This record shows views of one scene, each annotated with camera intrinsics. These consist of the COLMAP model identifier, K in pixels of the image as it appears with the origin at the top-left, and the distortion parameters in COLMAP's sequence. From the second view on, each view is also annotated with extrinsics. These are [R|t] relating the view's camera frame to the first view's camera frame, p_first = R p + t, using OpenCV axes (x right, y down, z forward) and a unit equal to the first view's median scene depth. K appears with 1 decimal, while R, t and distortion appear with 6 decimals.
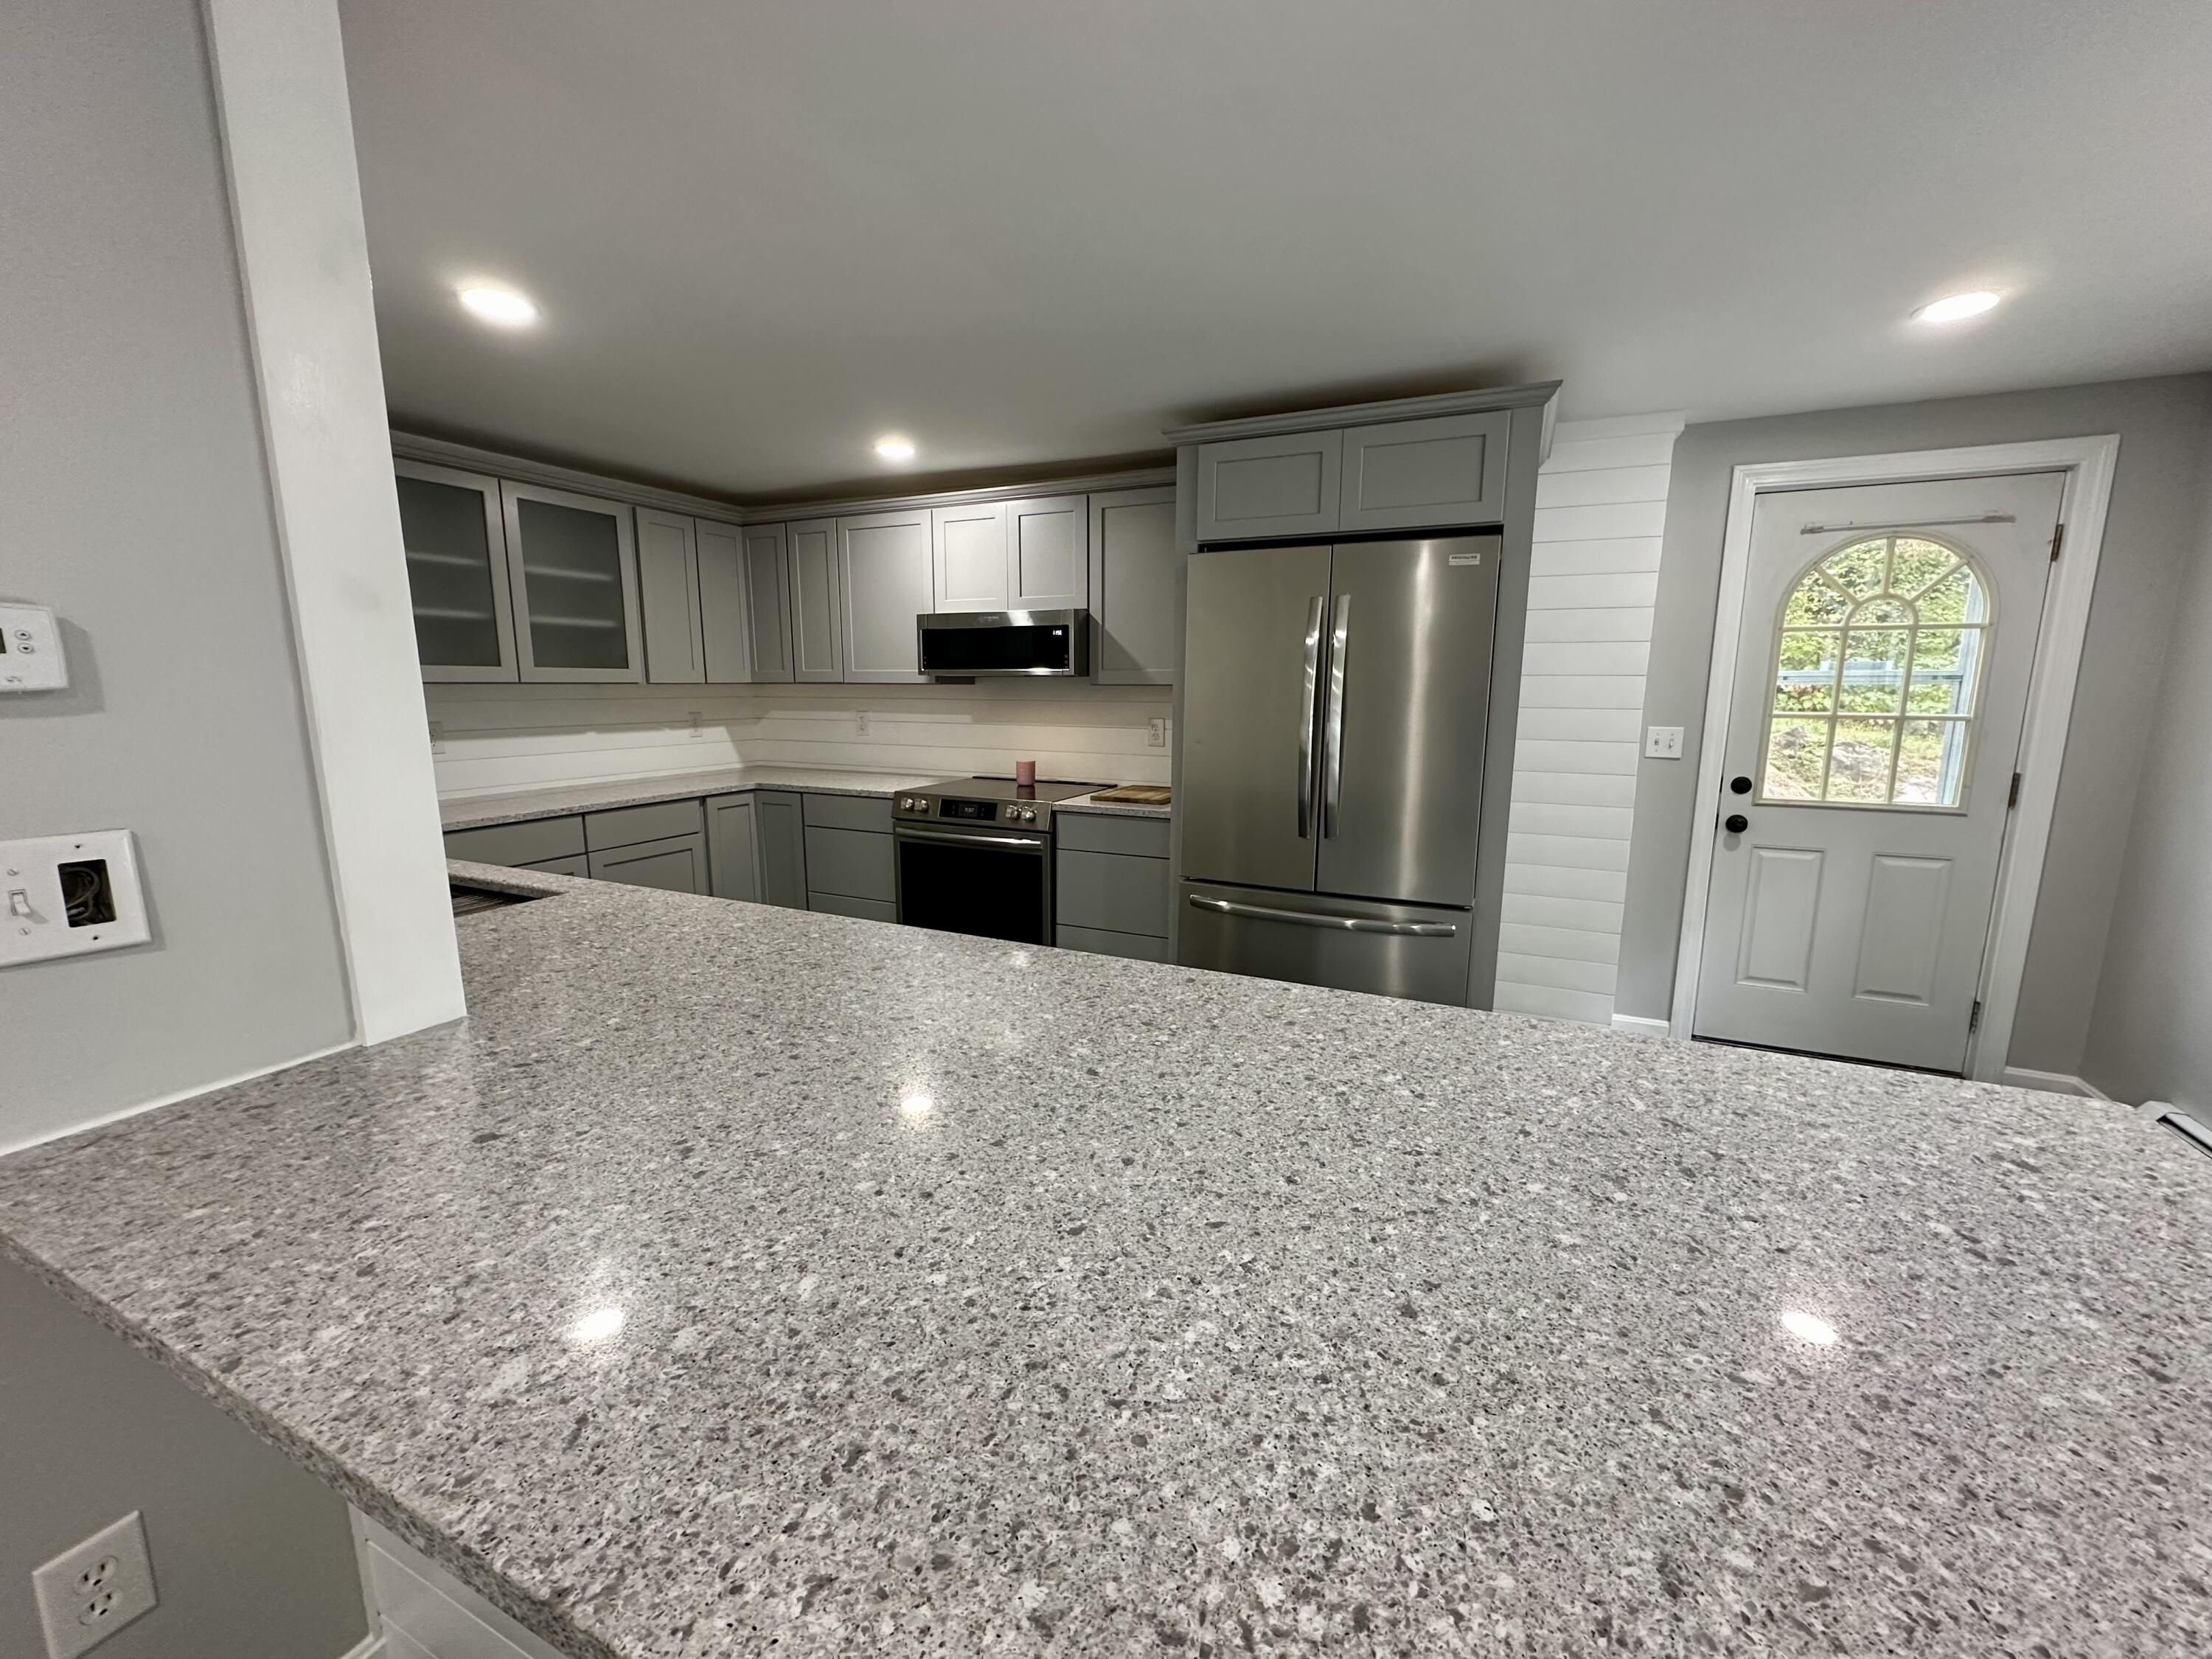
lens RADIAL K [[880.4, 0, 1106.0], [0, 880.4, 829.5], [0, 0, 1]] dist [-0.002304, 0.000596]
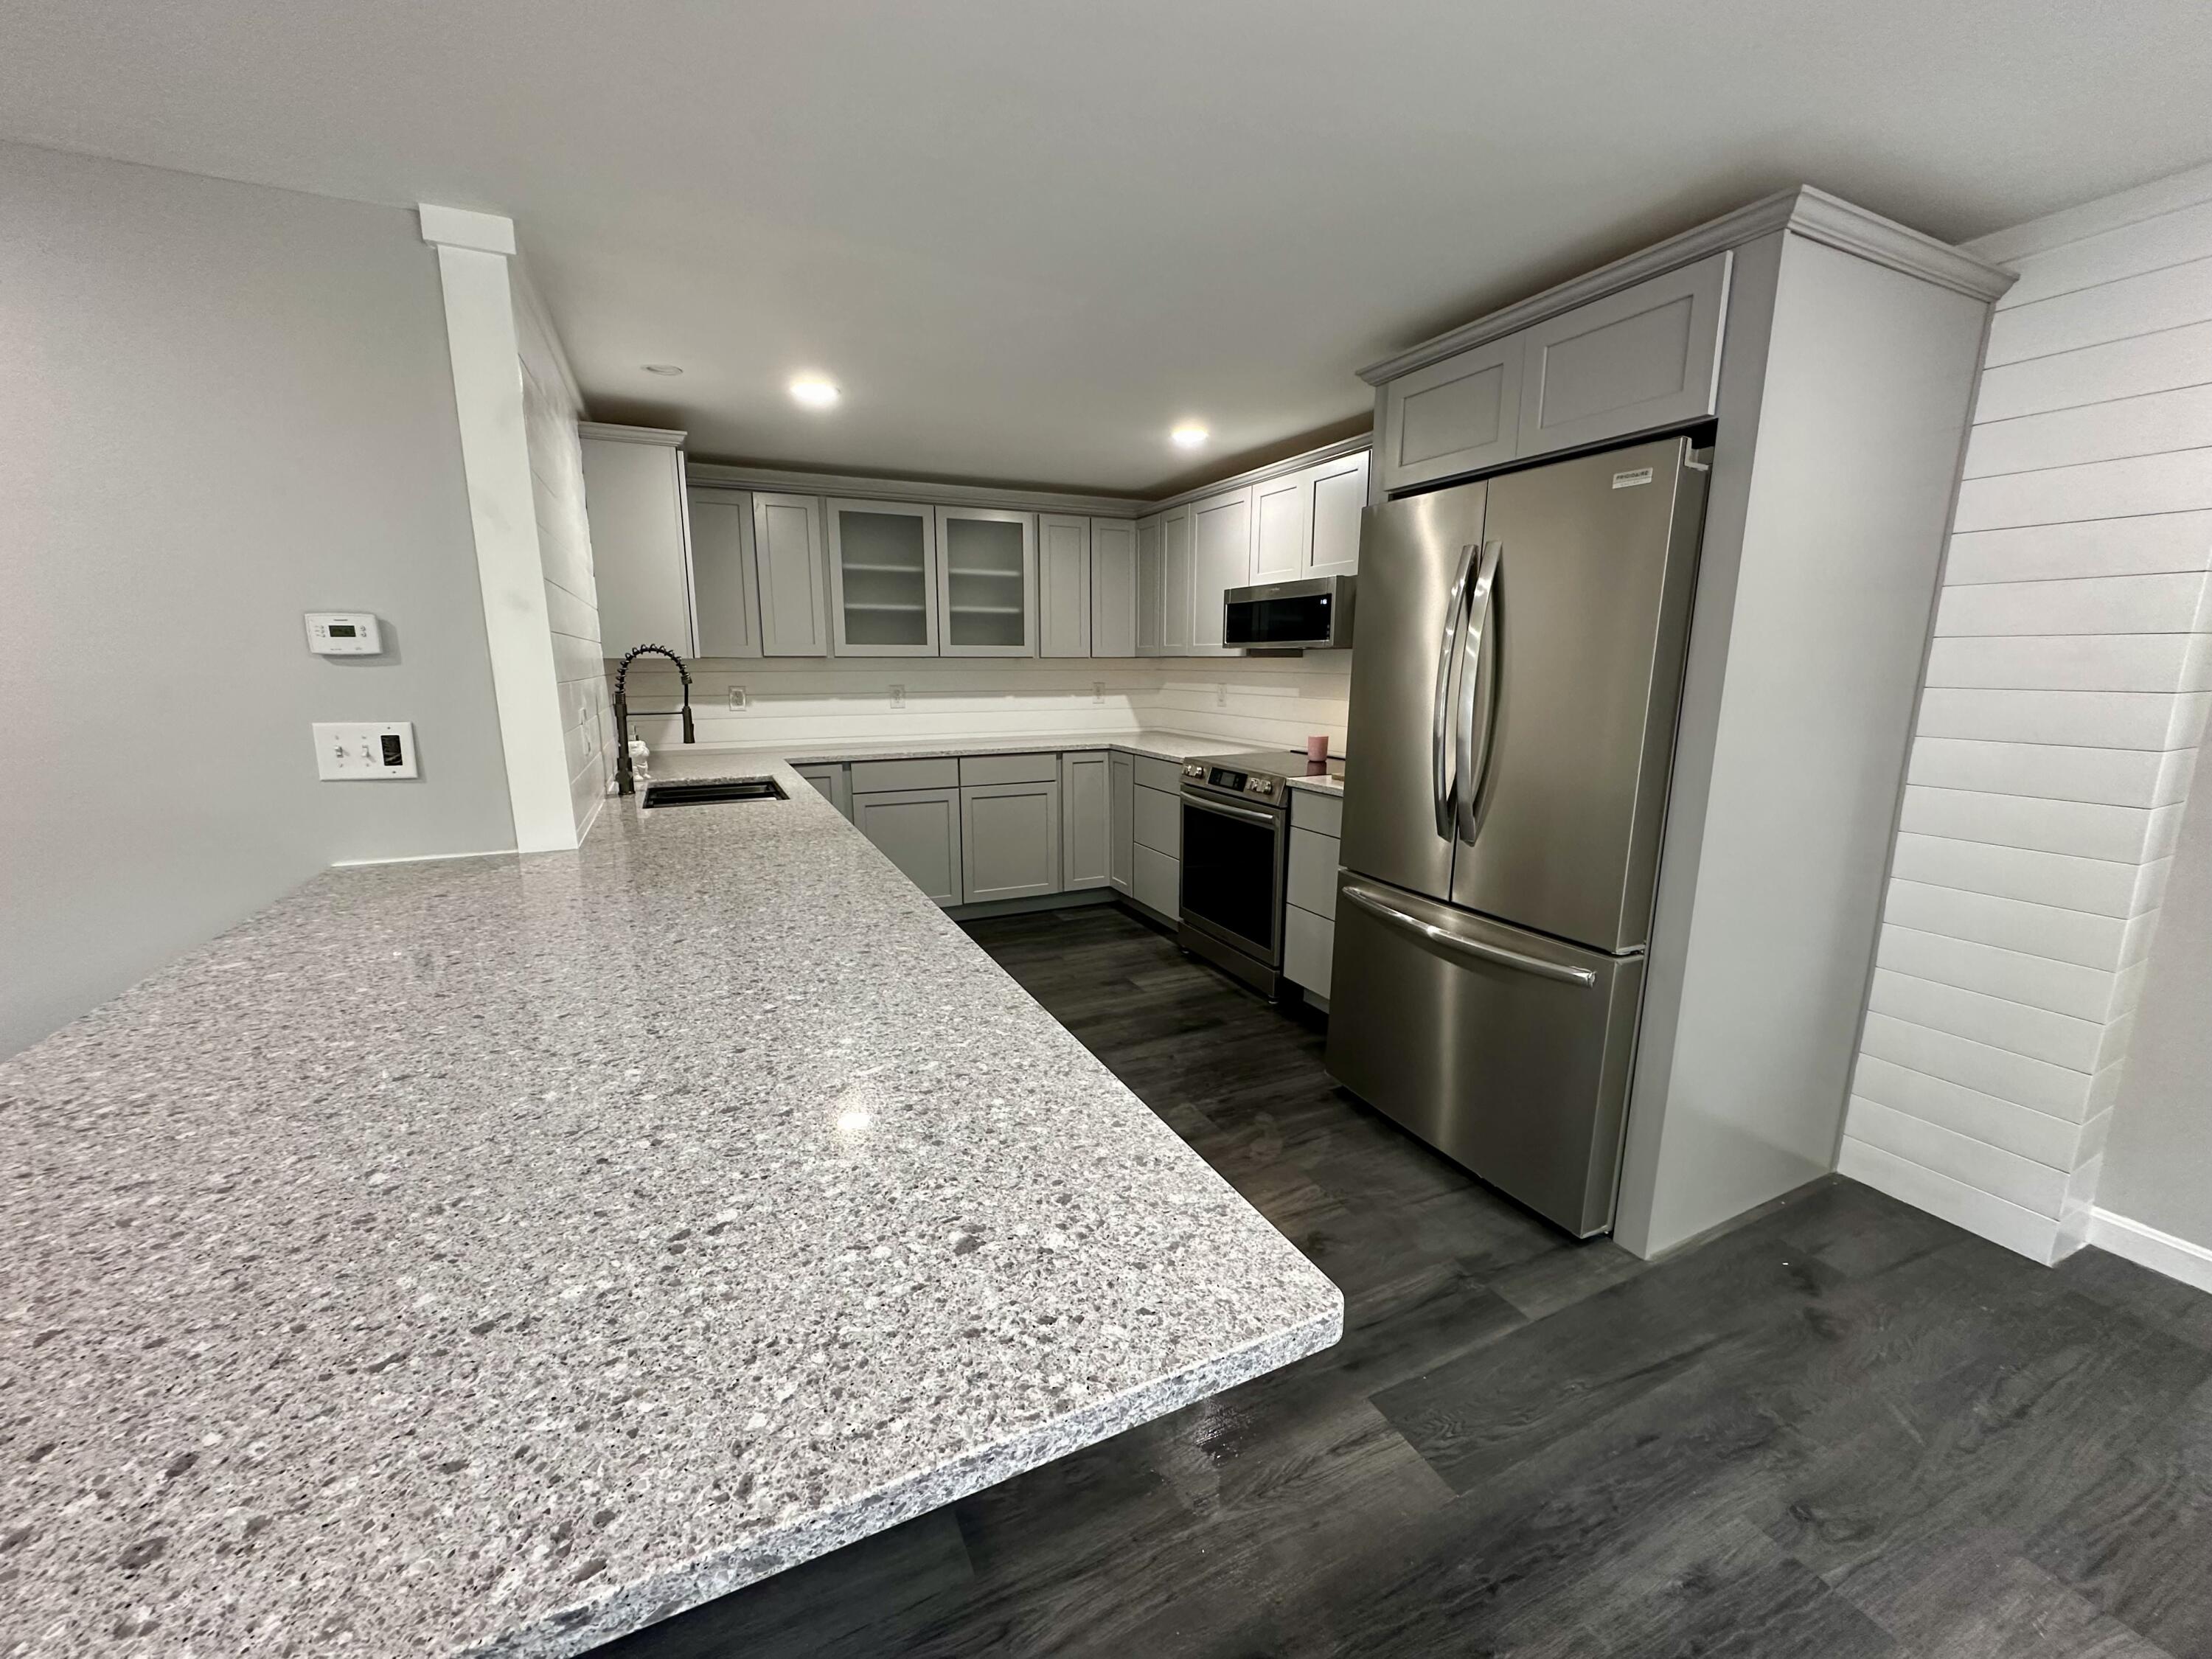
lens RADIAL K [[880.4, 0, 1106.0], [0, 880.4, 829.5], [0, 0, 1]] dist [-0.002304, 0.000596]
pose [[0.770796, 0.117822, -0.626092, 0.410902], [-0.103029, 0.992867, 0.060004, -0.011619], [0.628696, 0.018255, 0.777437, 0.118839]]
